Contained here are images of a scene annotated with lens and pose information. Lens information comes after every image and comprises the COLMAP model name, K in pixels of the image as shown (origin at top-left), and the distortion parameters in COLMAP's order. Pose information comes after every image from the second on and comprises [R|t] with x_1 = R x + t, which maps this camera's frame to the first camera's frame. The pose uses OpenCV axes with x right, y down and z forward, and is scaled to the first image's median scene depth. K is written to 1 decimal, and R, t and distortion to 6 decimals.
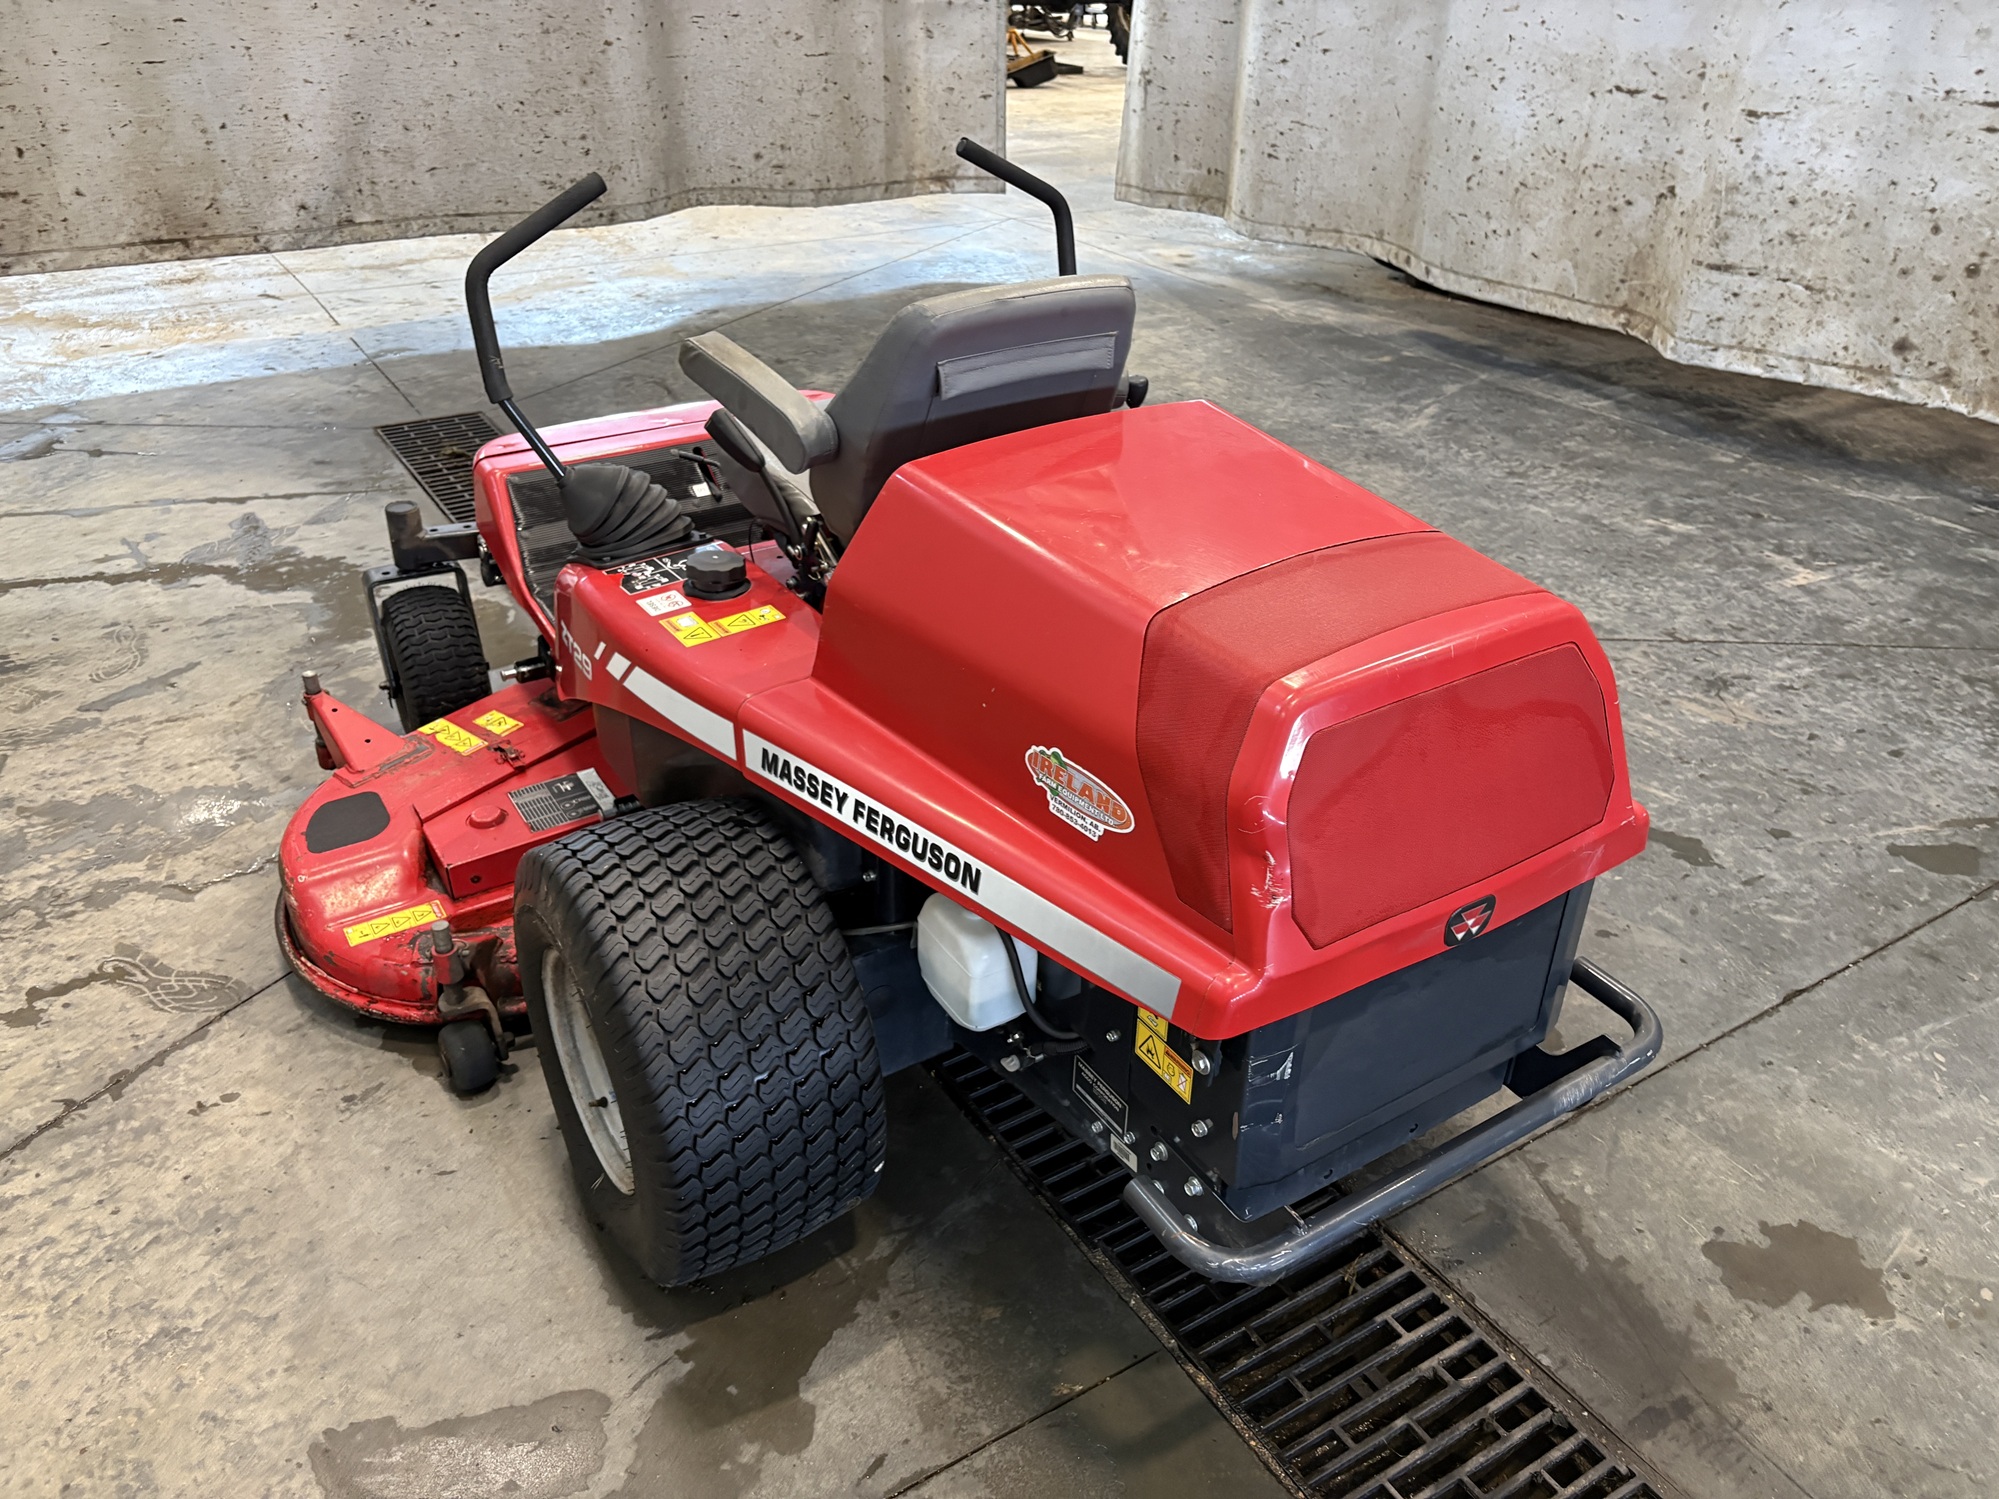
lens RADIAL K [[1526.4, 0, 996.6], [0, 1526.4, 711.8], [0, 0, 1]] dist [0.078543, -0.105655]
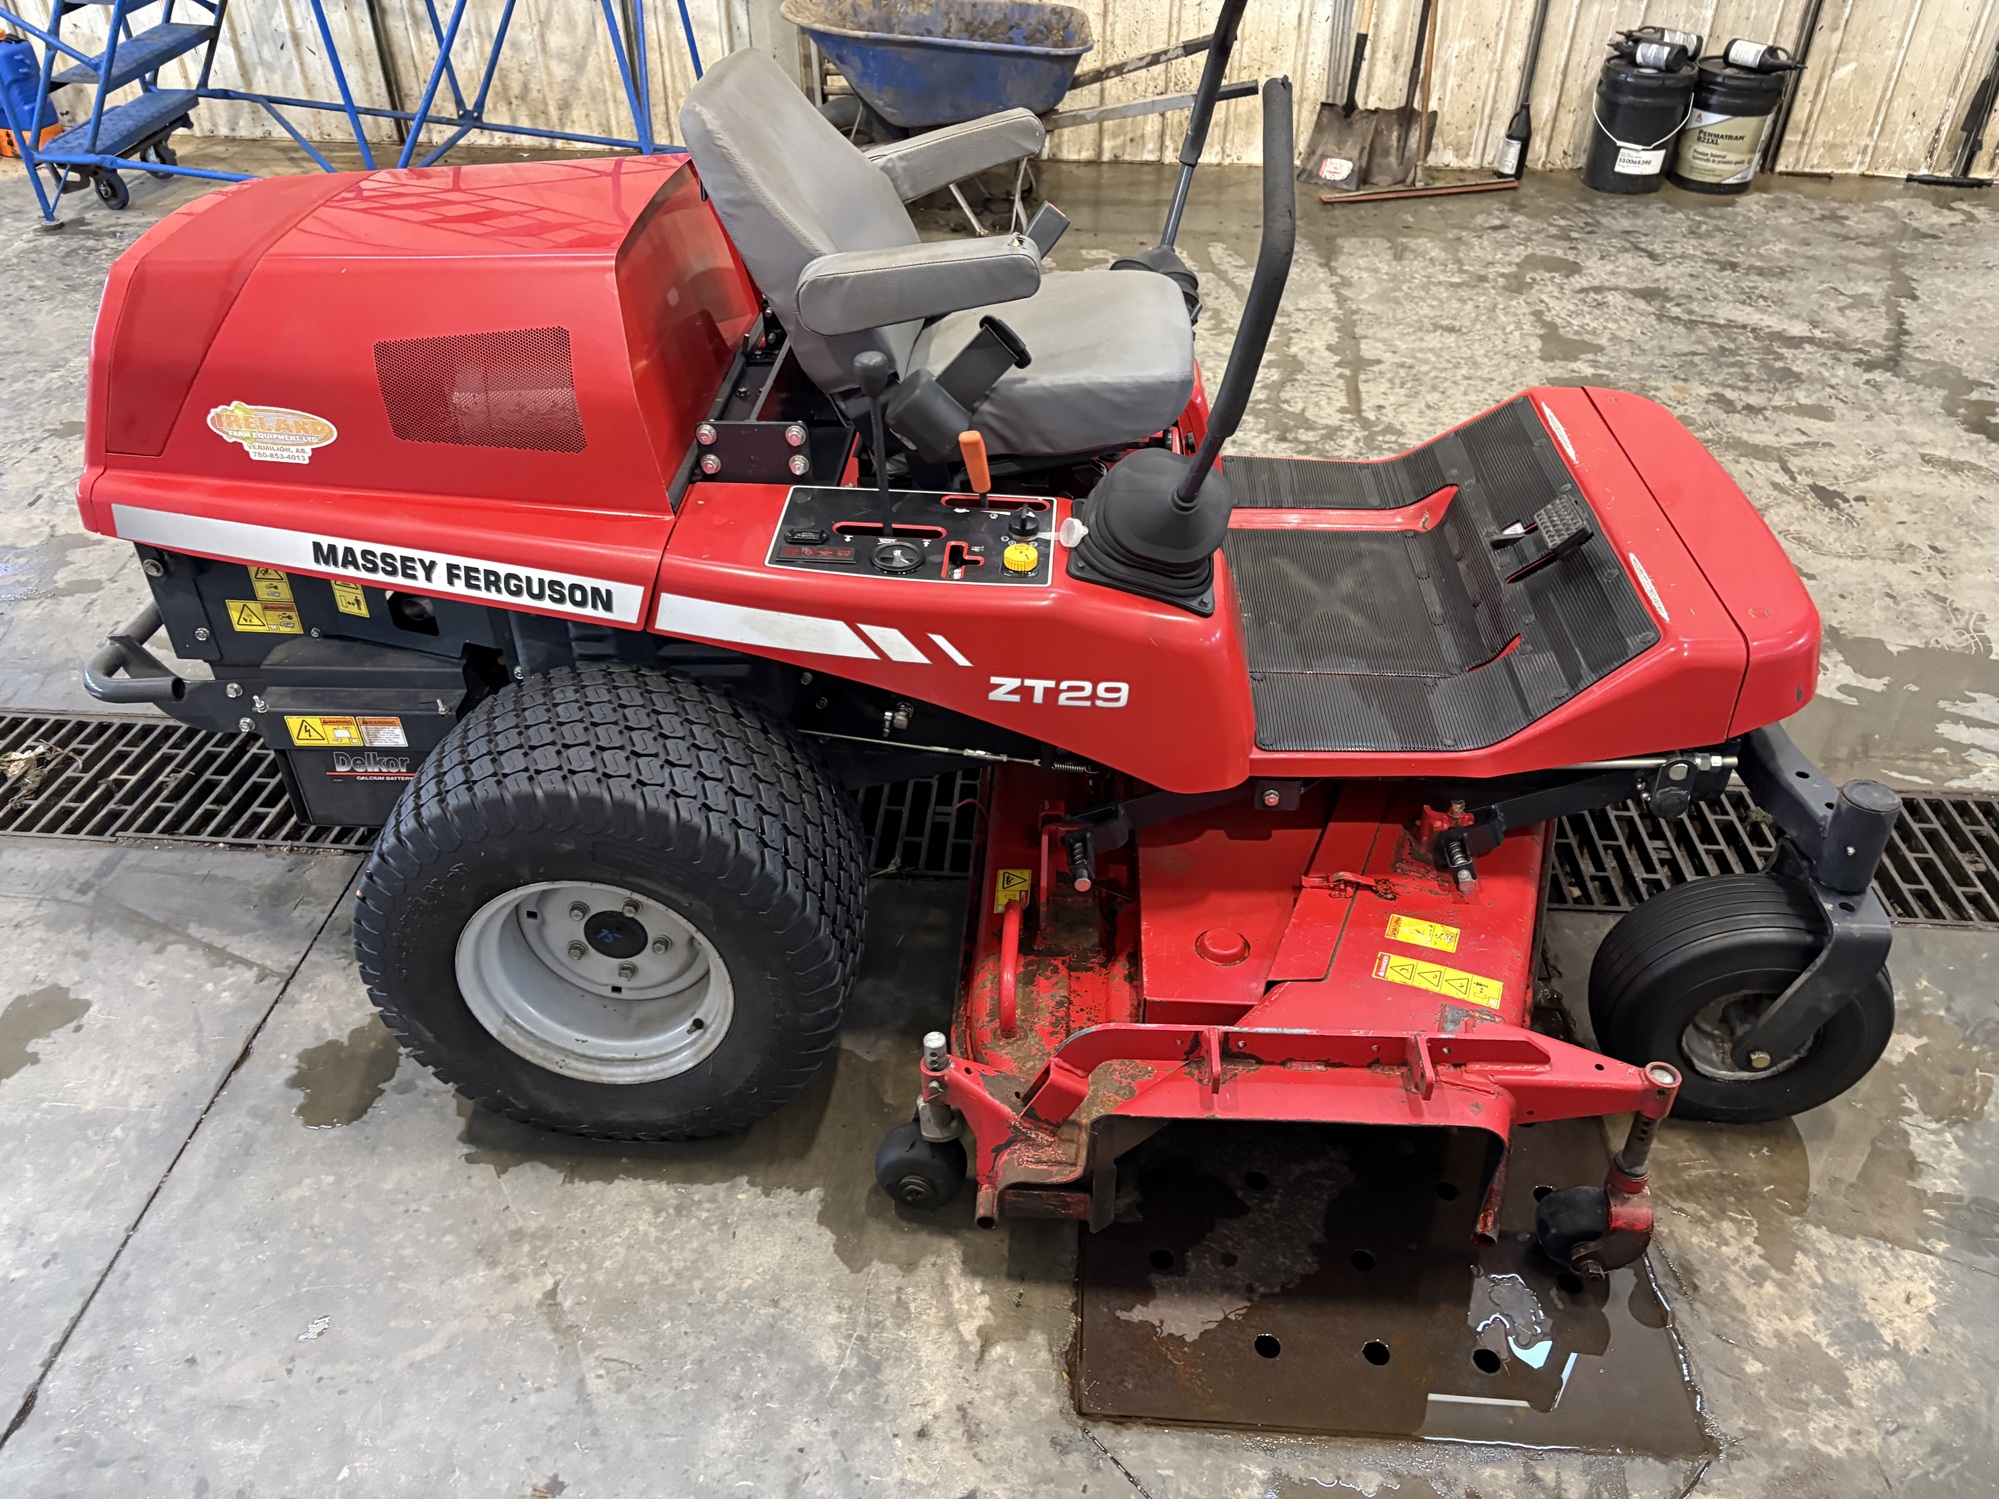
lens RADIAL K [[1526.4, 0, 996.6], [0, 1526.4, 711.8], [0, 0, 1]] dist [0.078543, -0.105655]
pose [[-0.587583, 0.441259, -0.678260, 0.326230], [-0.398705, 0.571519, 0.717217, -0.346875], [0.704117, 0.691850, -0.159883, 0.663215]]
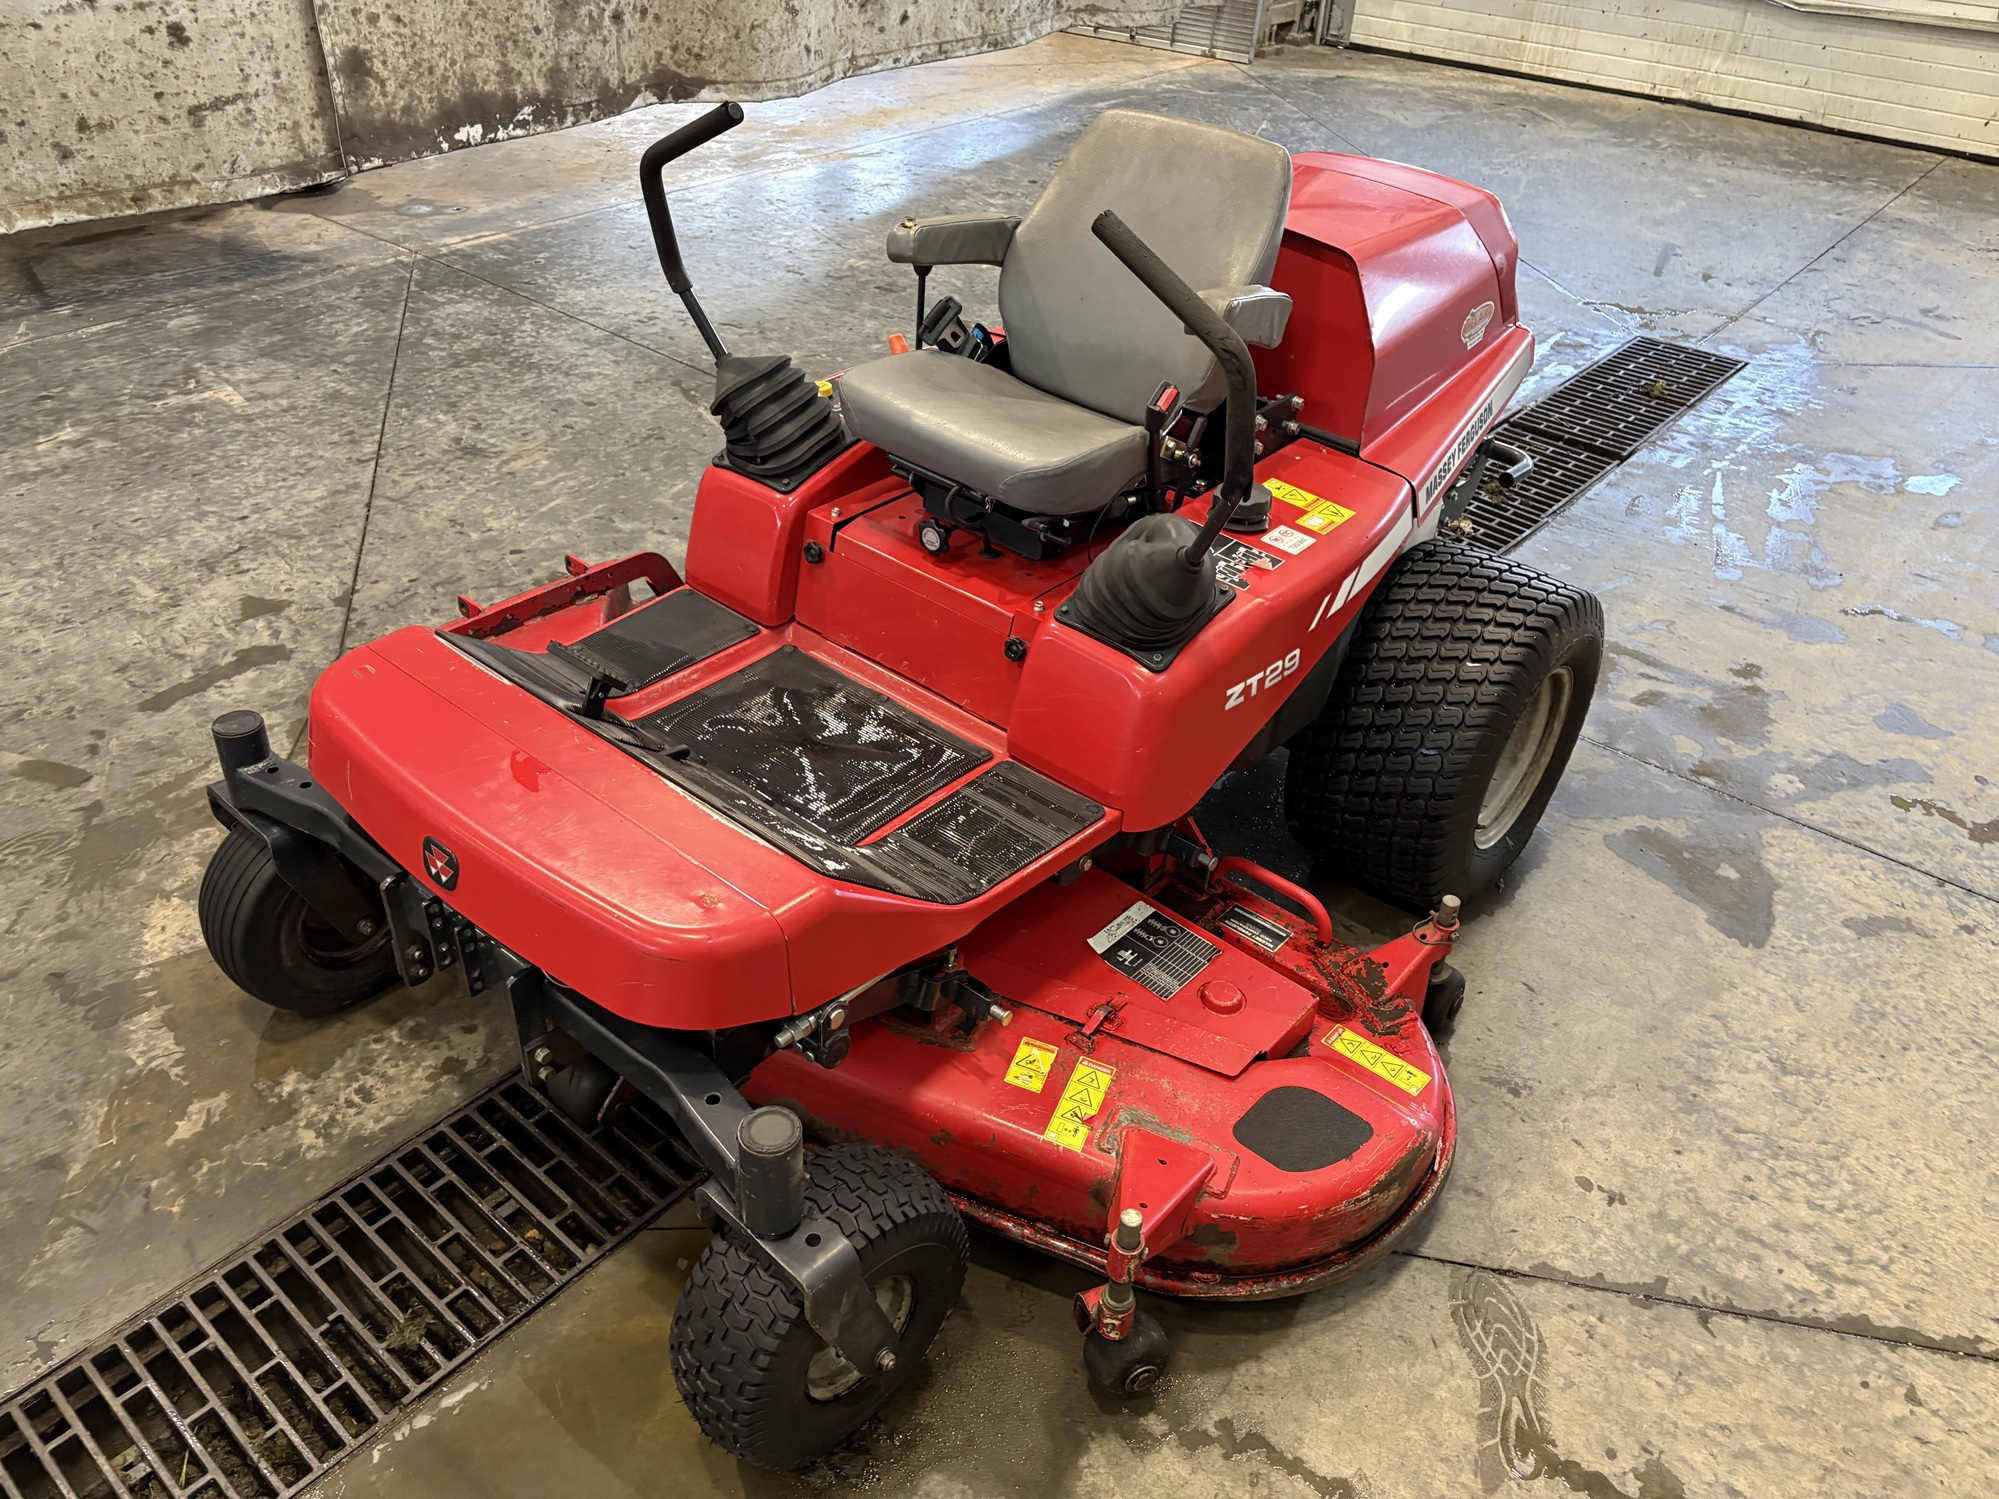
lens RADIAL K [[1526.4, 0, 996.6], [0, 1526.4, 711.8], [0, 0, 1]] dist [0.078543, -0.105655]
pose [[-0.290612, -0.556631, 0.778271, -0.478019], [0.417812, 0.657914, 0.626564, -0.335777], [-0.860801, 0.507258, 0.041370, 0.557926]]
